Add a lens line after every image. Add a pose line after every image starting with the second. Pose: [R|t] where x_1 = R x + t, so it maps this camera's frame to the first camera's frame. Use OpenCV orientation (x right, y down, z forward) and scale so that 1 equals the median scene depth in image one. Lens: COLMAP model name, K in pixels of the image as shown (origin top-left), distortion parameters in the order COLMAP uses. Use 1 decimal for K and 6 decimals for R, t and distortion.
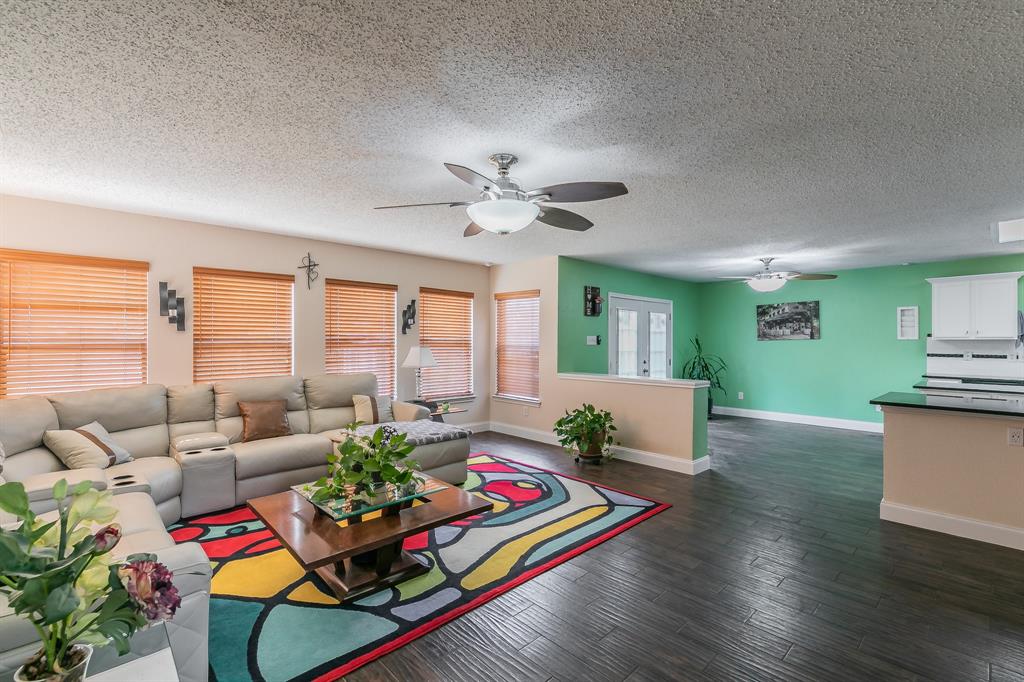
lens RADIAL K [[445.1, 0, 516.9], [0, 445.1, 341.3], [0, 0, 1]] dist [-0.002342, -0.000419]
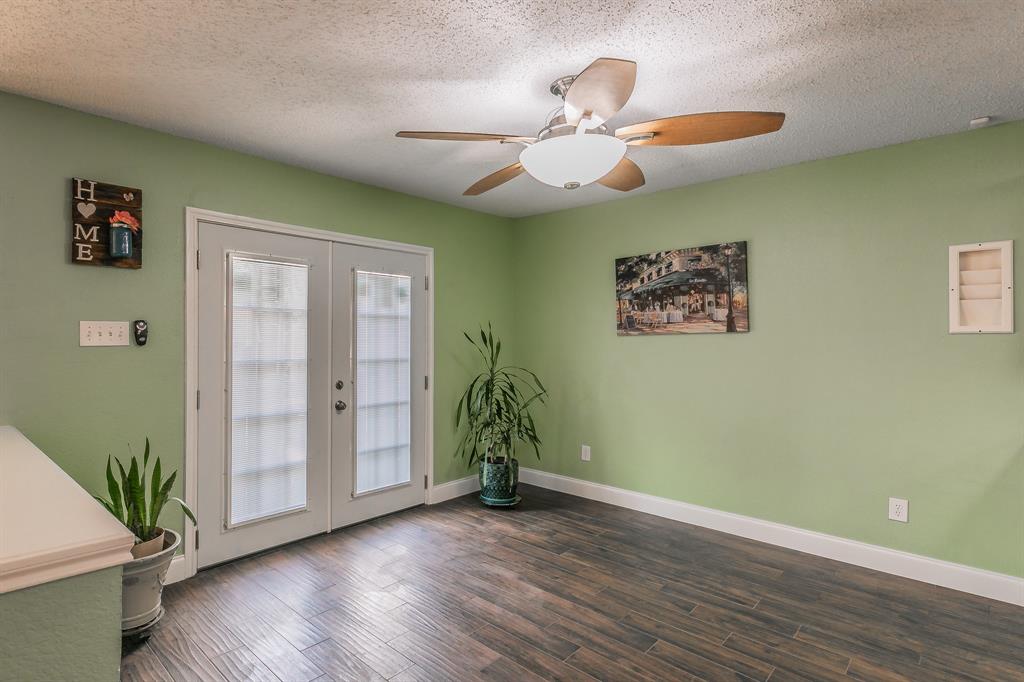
lens RADIAL K [[526.0, 0, 421.3], [0, 526.0, 339.9], [0, 0, 1]] dist [-0.004401, 0.000375]
pose [[0.999989, 0.000967, 0.004591, 0.363064], [-0.000989, 0.999988, 0.004726, 0.000528], [-0.004586, -0.004730, 0.999978, 0.496060]]
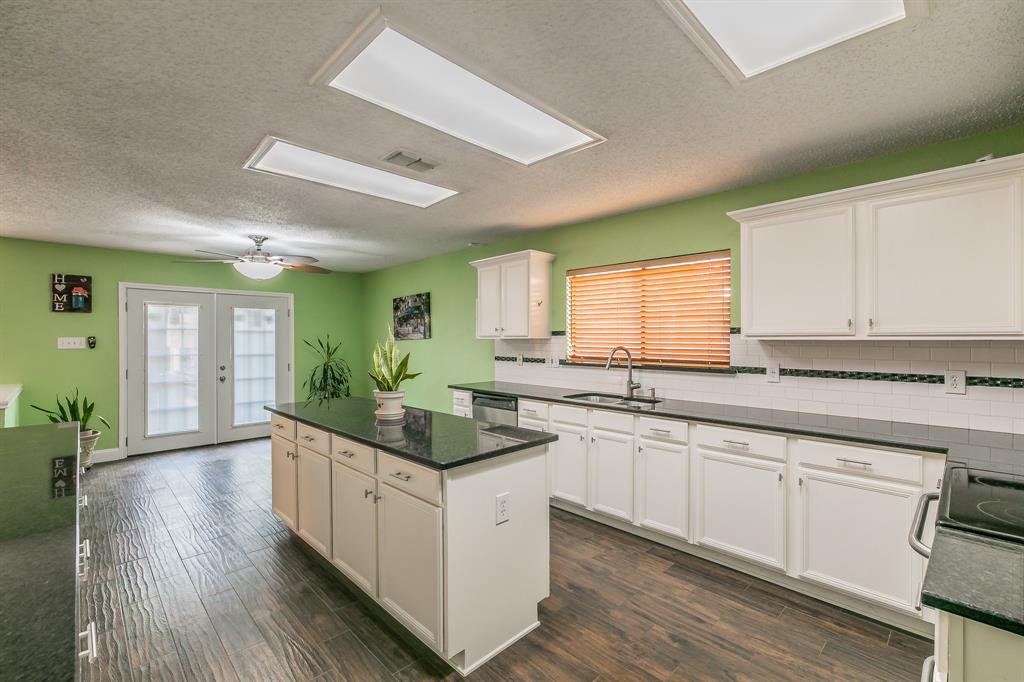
lens RADIAL K [[445.1, 0, 514.7], [0, 445.1, 338.2], [0, 0, 1]] dist [-0.002342, -0.000419]
pose [[0.999585, -0.007614, 0.027779, 0.801645], [0.007677, 0.999968, -0.002152, -0.002599], [-0.027762, 0.002365, 0.999612, 0.167167]]
